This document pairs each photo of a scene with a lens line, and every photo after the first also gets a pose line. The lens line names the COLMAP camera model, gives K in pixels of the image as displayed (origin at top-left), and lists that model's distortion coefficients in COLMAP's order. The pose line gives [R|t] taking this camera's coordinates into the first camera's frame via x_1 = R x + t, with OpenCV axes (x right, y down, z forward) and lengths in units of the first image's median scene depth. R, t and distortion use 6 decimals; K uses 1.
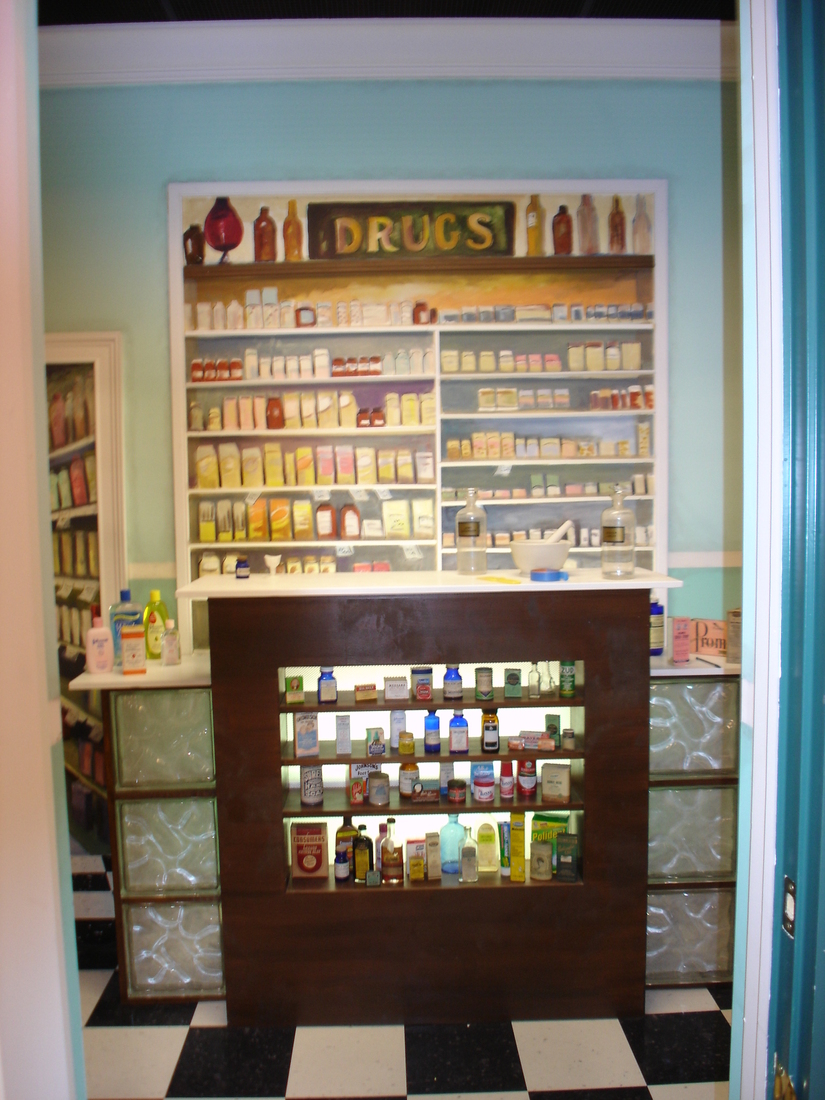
lens RADIAL K [[877.9, 0, 400.4], [0, 877.9, 552.4], [0, 0, 1]] dist [-0.078550, 0.023349]
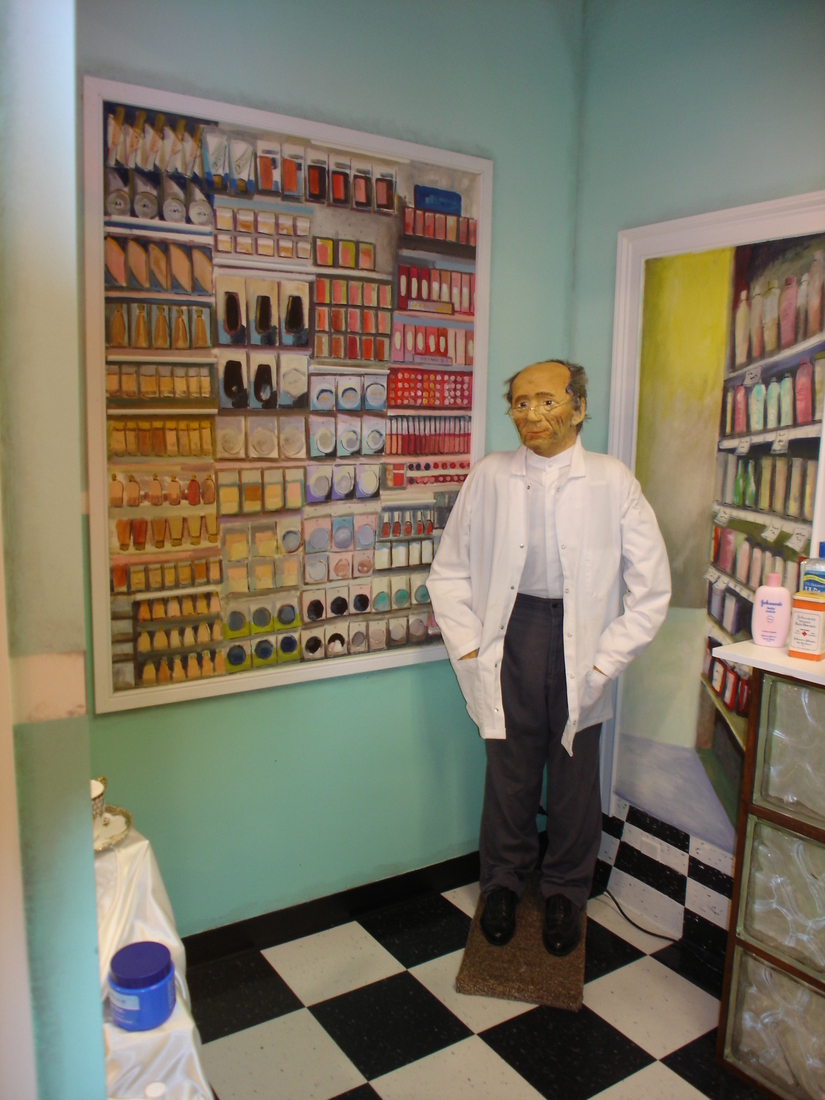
lens RADIAL K [[877.9, 0, 411.6], [0, 877.9, 545.0], [0, 0, 1]] dist [-0.078550, 0.023349]
pose [[0.530521, 0.153877, -0.833588, 0.097280], [-0.097455, 0.987937, 0.120346, -0.007397], [0.842051, 0.017391, 0.539118, 0.308740]]
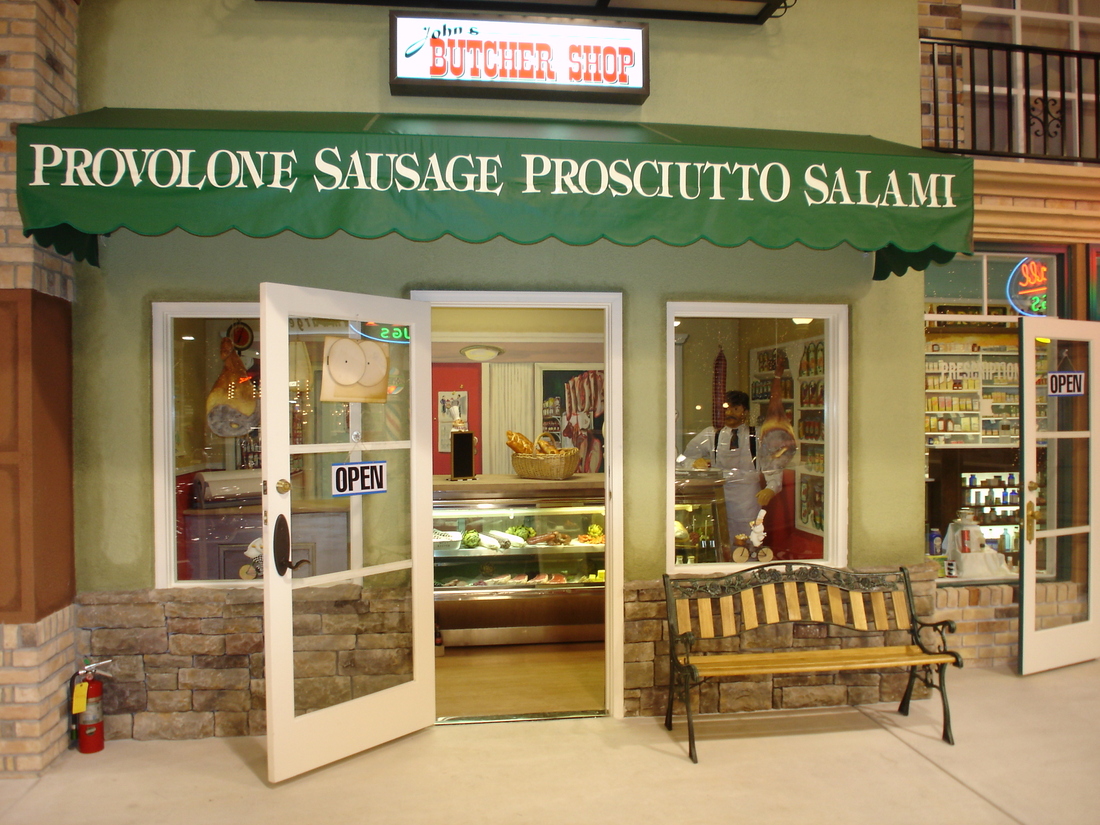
lens RADIAL K [[877.9, 0, 545.2], [0, 877.9, 426.4], [0, 0, 1]] dist [-0.078550, 0.023349]
pose [[0.994706, 0.009272, 0.102339, -1.555262], [-0.002596, 0.997871, -0.065171, 0.142983], [-0.102725, 0.064560, 0.992612, -1.471364]]
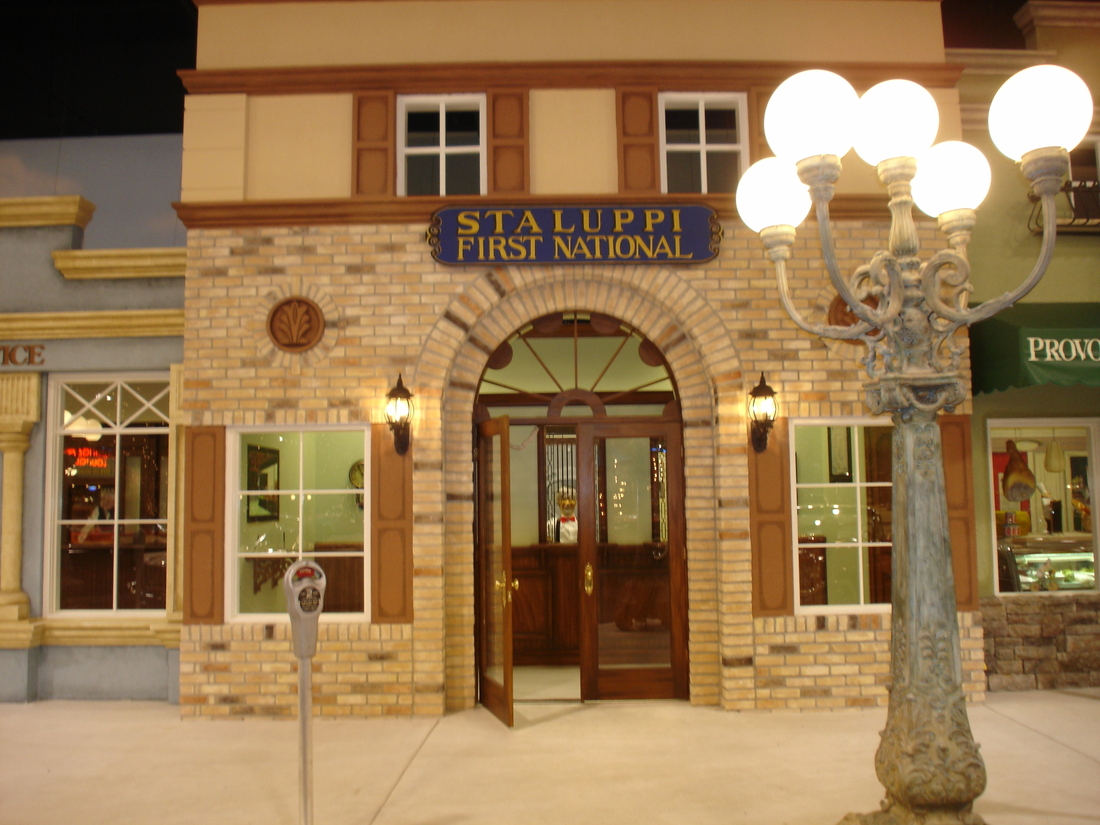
lens RADIAL K [[877.9, 0, 550.4], [0, 877.9, 419.2], [0, 0, 1]] dist [-0.078550, 0.023349]
pose [[0.999907, 0.000178, -0.013613, -3.503175], [-0.002497, 0.985356, -0.170494, 0.266984], [0.013383, 0.170512, 0.985265, -2.473819]]
